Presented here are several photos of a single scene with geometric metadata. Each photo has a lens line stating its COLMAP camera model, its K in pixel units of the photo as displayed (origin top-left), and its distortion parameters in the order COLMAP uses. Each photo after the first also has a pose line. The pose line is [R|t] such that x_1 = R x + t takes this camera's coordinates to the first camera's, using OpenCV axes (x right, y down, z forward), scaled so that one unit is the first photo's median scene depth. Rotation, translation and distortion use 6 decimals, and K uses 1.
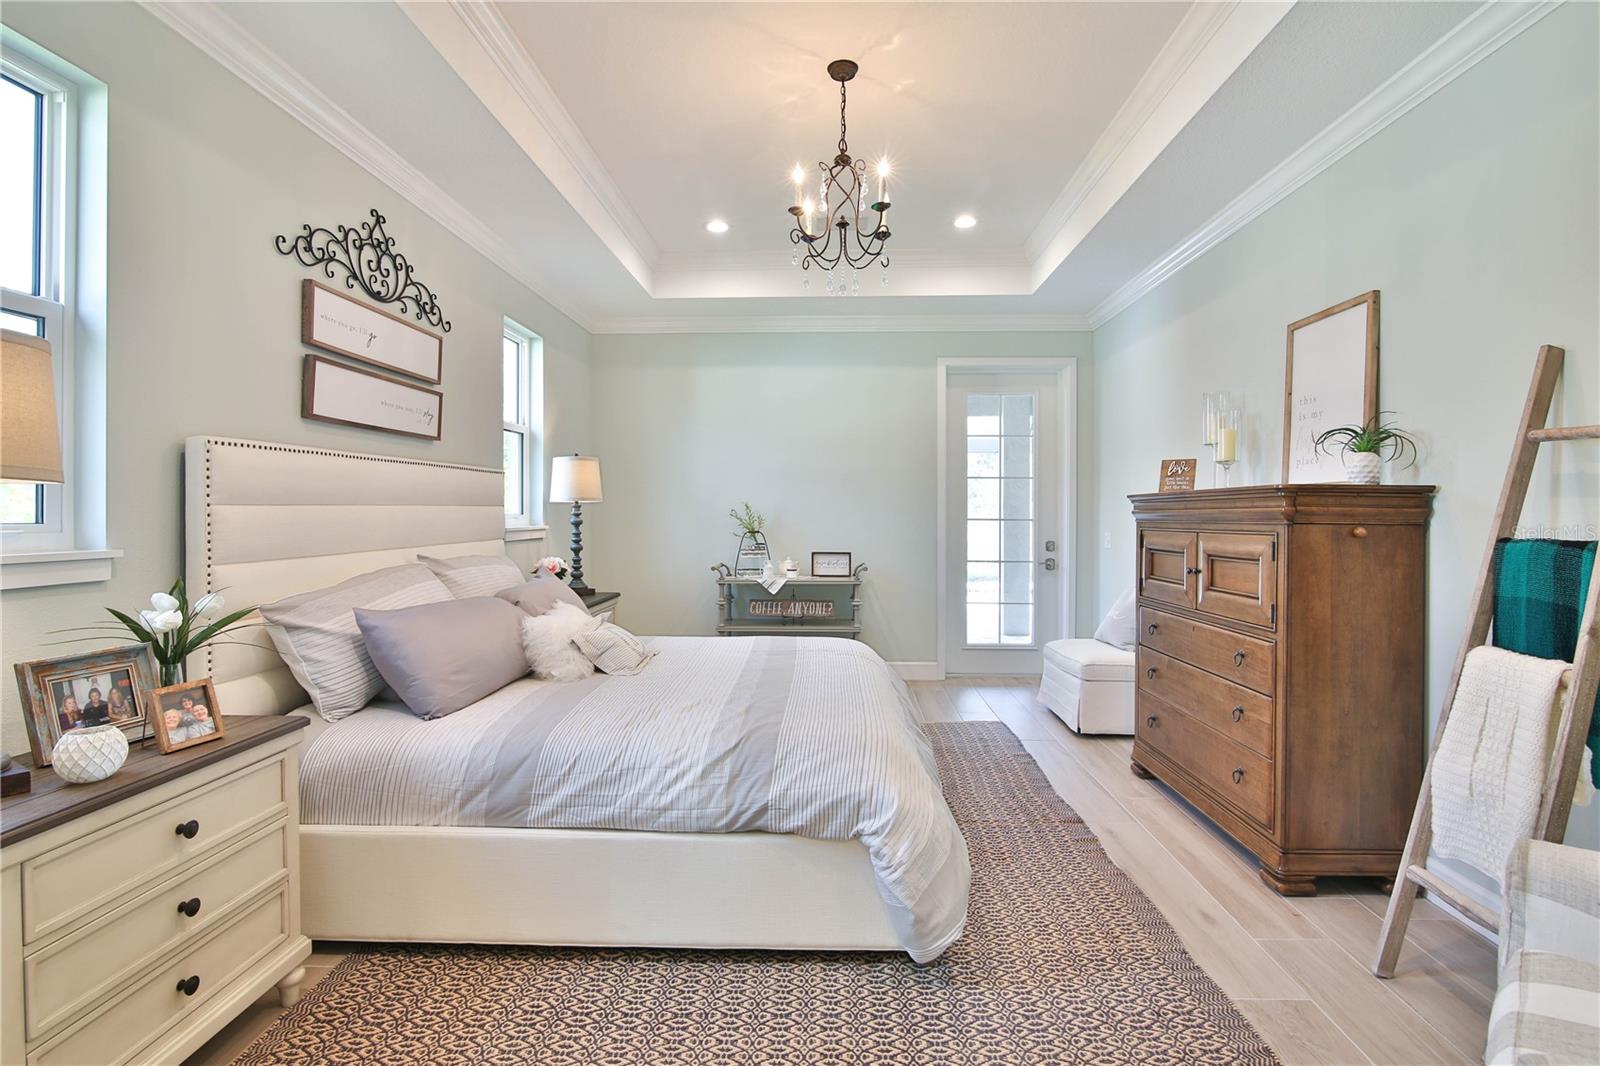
lens RADIAL K [[786.5, 0, 813.5], [0, 786.5, 535.9], [0, 0, 1]] dist [-0.021714, 0.000695]
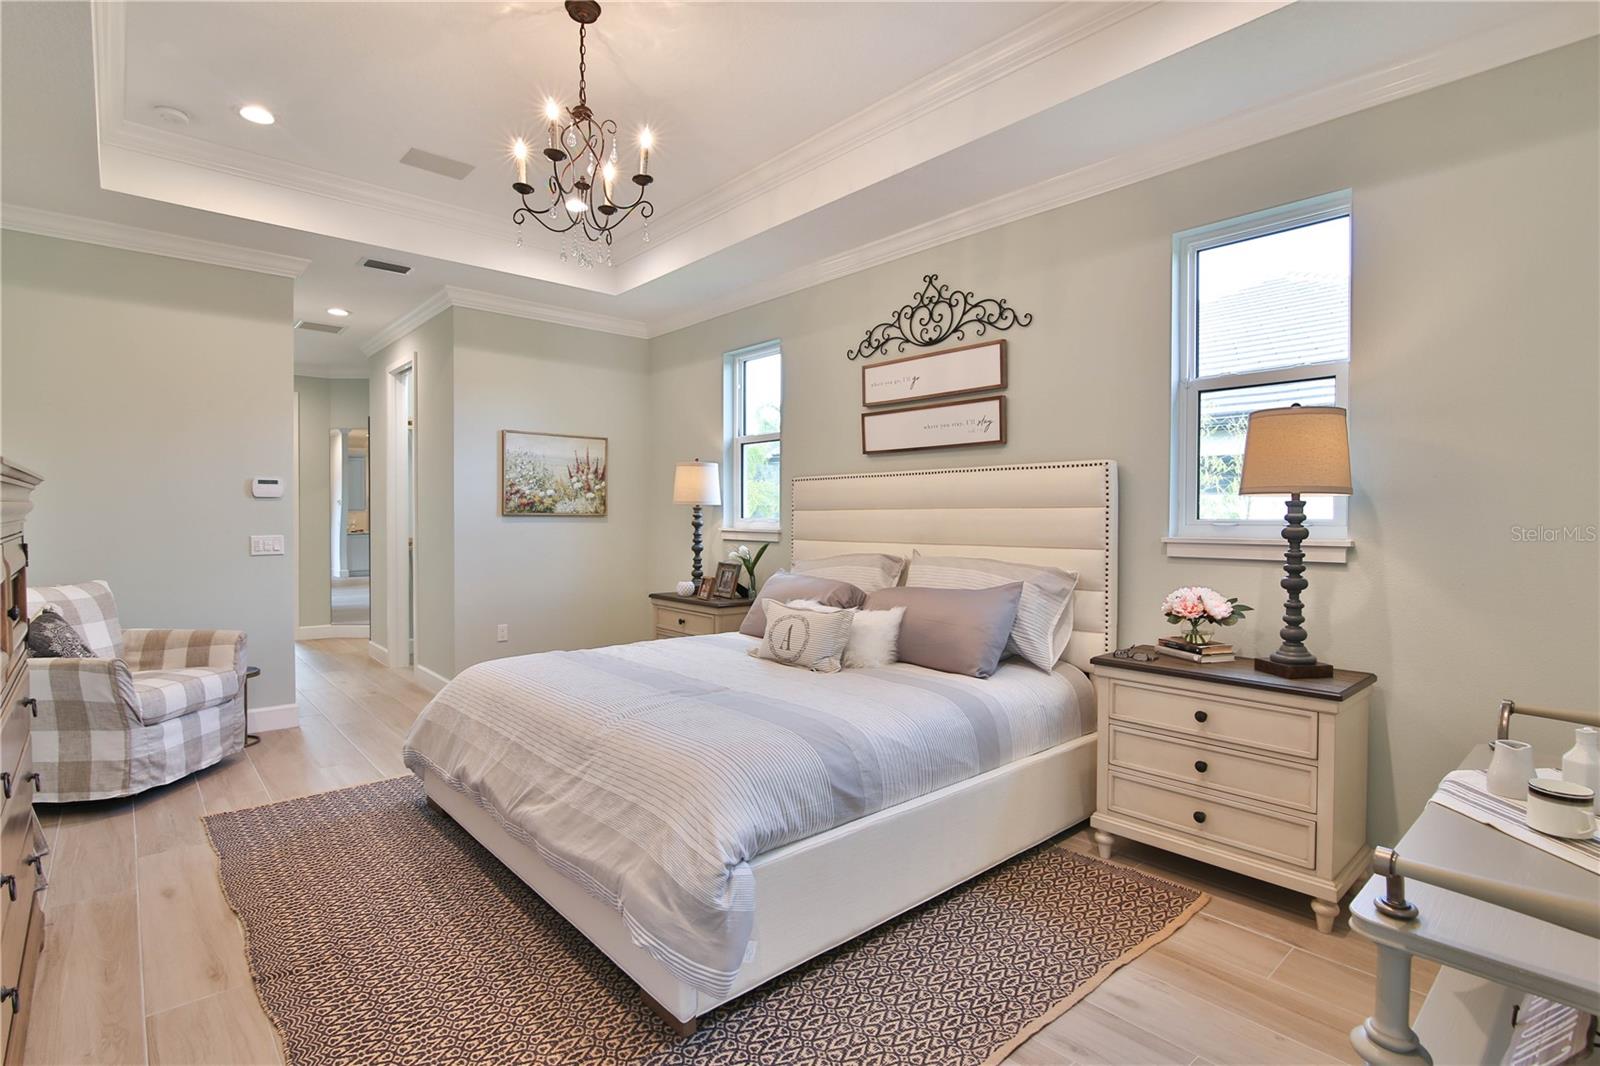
lens RADIAL K [[786.5, 0, 813.5], [0, 786.5, 535.9], [0, 0, 1]] dist [-0.021714, 0.000695]
pose [[-0.726421, 0.015816, -0.687068, 0.453353], [-0.022907, 0.998622, 0.047207, -0.052048], [0.686868, 0.050031, -0.725058, 1.815643]]
